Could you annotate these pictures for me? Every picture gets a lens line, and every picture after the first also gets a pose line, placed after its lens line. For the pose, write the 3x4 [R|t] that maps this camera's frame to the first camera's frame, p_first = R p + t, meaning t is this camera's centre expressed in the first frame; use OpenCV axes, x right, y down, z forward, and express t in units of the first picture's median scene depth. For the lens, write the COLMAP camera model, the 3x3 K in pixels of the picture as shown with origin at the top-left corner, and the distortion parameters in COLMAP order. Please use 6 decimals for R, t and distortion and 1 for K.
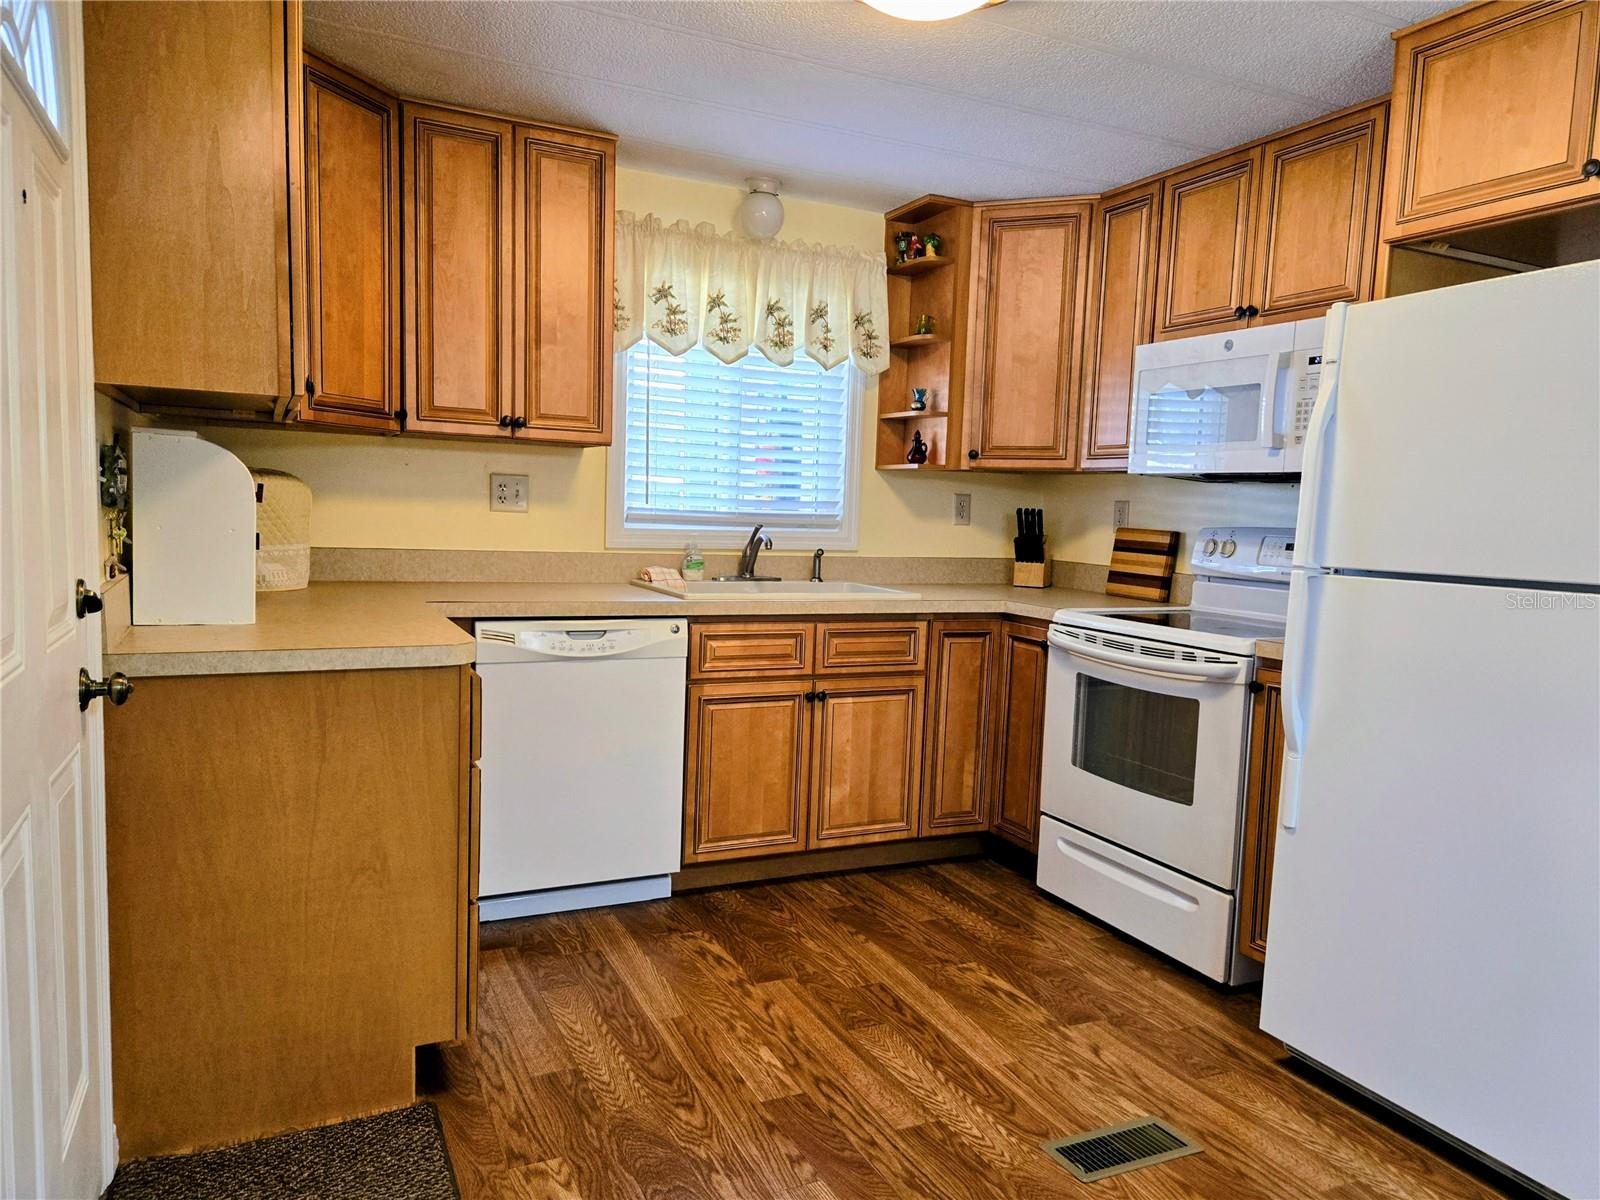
lens RADIAL K [[1106.6, 0, 811.9], [0, 1106.6, 612.3], [0, 0, 1]] dist [0.075550, -0.081571]
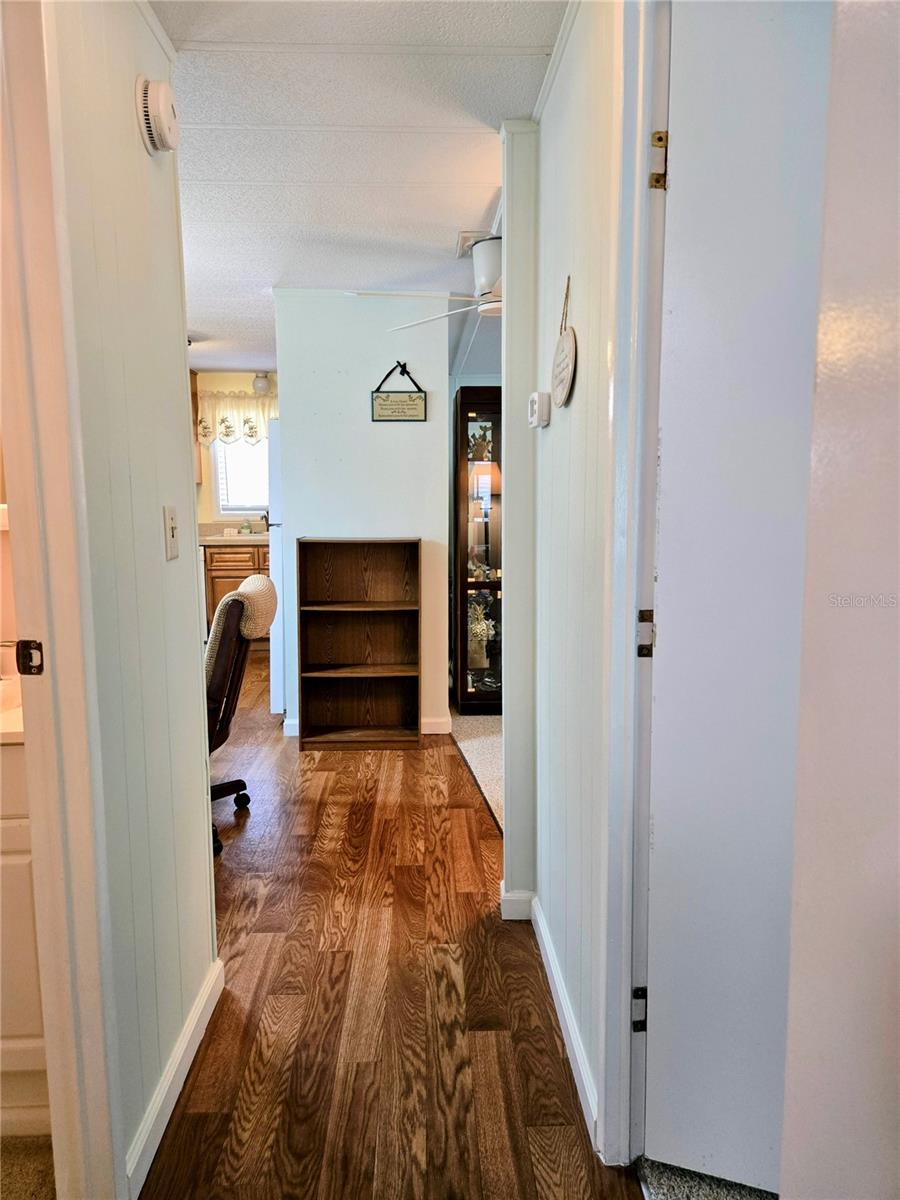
lens RADIAL K [[802.1, 0, 450.0], [0, 802.1, 600.0], [0, 0, 1]] dist [0.059015, -0.000316]
pose [[0.909795, 0.013349, -0.414843, 1.131635], [-0.000258, 0.999501, 0.031596, 0.067464], [0.415058, -0.028639, 0.909344, -0.491860]]
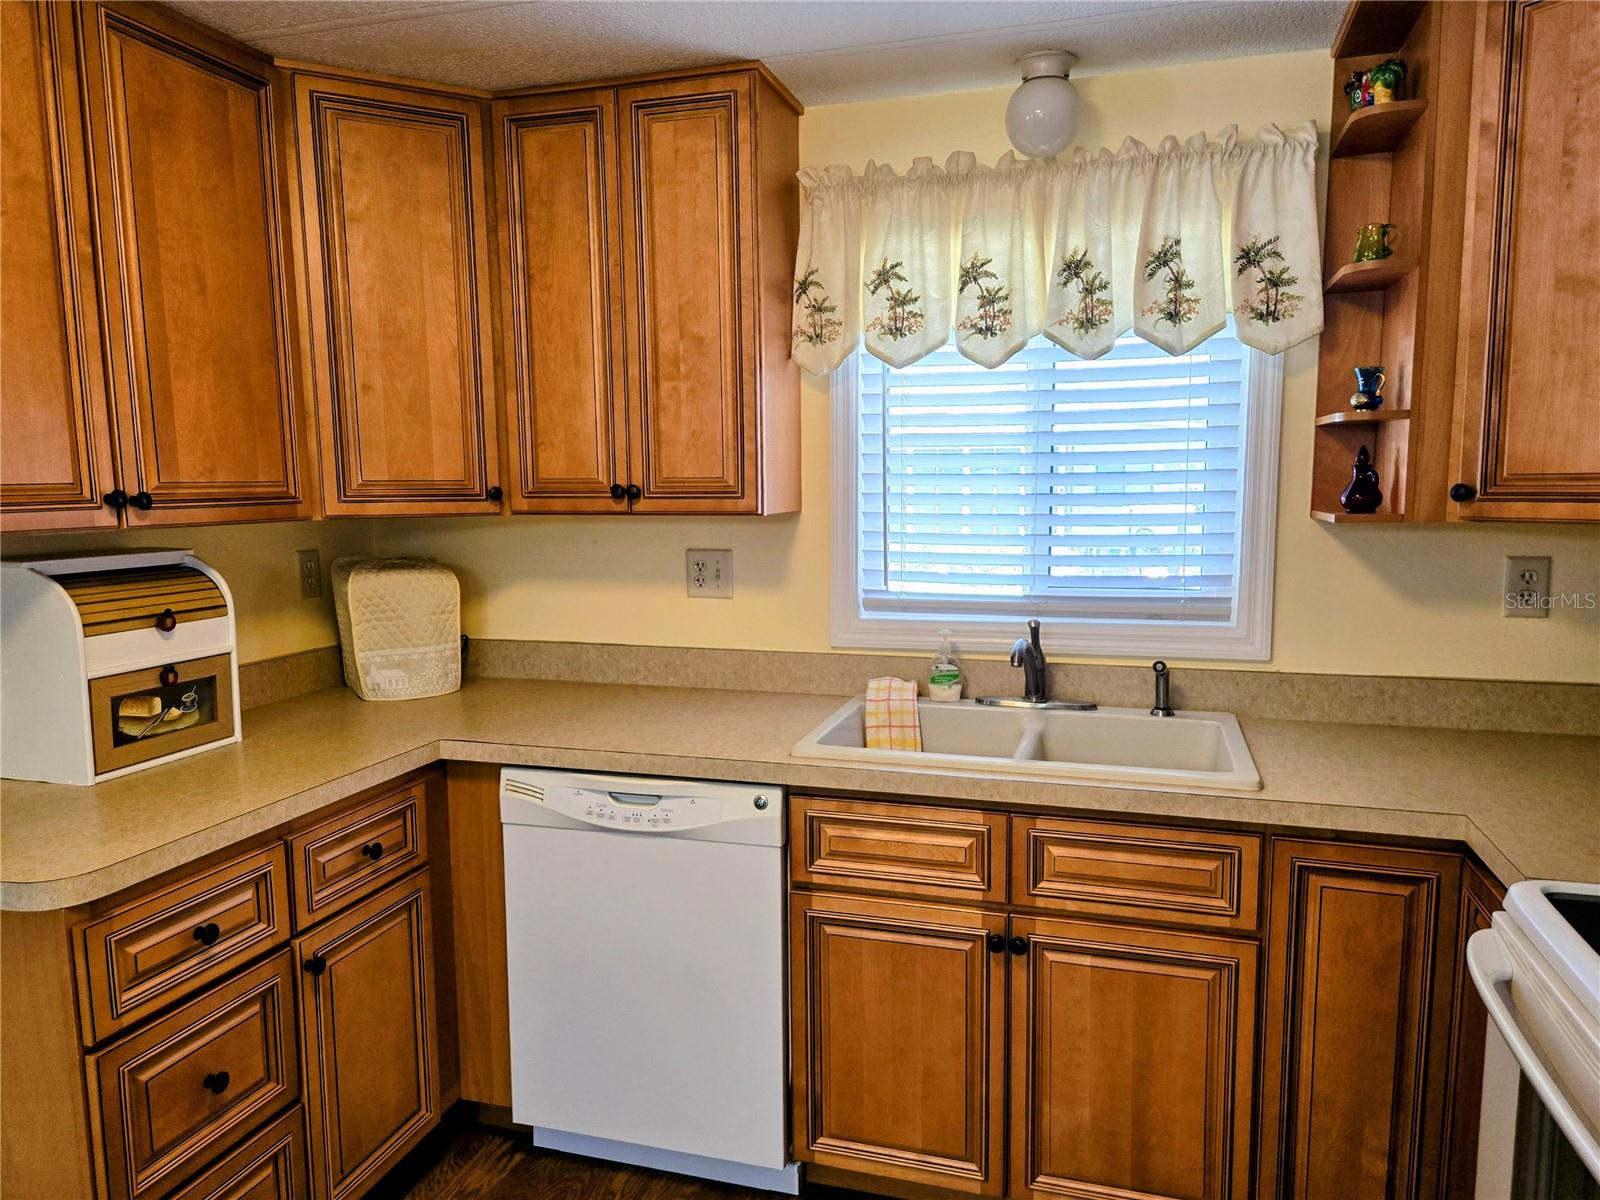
lens RADIAL K [[1106.6, 0, 811.9], [0, 1106.6, 612.3], [0, 0, 1]] dist [0.075550, -0.081571]
pose [[0.728814, 0.041383, -0.683460, 0.303283], [-0.032009, 0.999140, 0.026364, -0.102691], [0.683963, 0.002662, 0.729512, 0.489460]]
